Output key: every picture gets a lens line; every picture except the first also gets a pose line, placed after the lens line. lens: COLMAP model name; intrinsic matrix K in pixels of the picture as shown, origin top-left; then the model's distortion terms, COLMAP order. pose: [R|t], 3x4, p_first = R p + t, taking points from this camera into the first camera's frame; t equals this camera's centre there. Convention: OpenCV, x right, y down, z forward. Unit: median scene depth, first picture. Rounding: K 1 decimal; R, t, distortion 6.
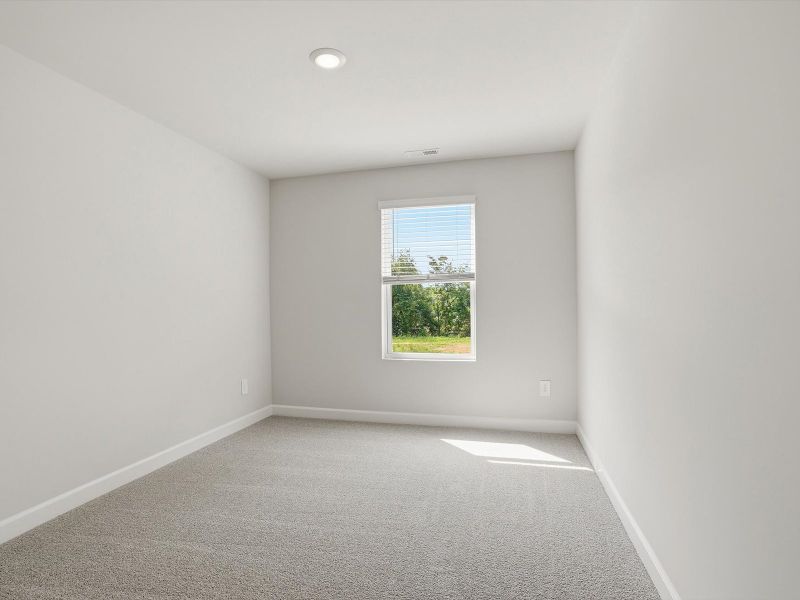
lens RADIAL K [[412.3, 0, 400.0], [0, 412.3, 300.0], [0, 0, 1]] dist [-0.054786, 0.001590]
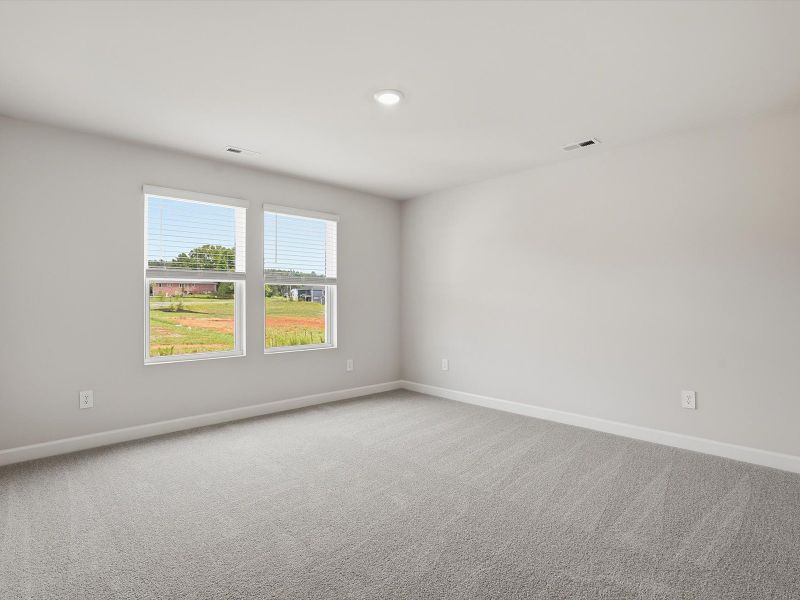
lens RADIAL K [[410.1, 0, 360.7], [0, 410.1, 299.0], [0, 0, 1]] dist [0.001359, 0.000384]
pose [[0.582095, 0.015409, 0.812975, -0.592223], [-0.014980, 0.999854, -0.008225, 0.006805], [-0.812983, -0.007391, 0.582241, 0.151553]]
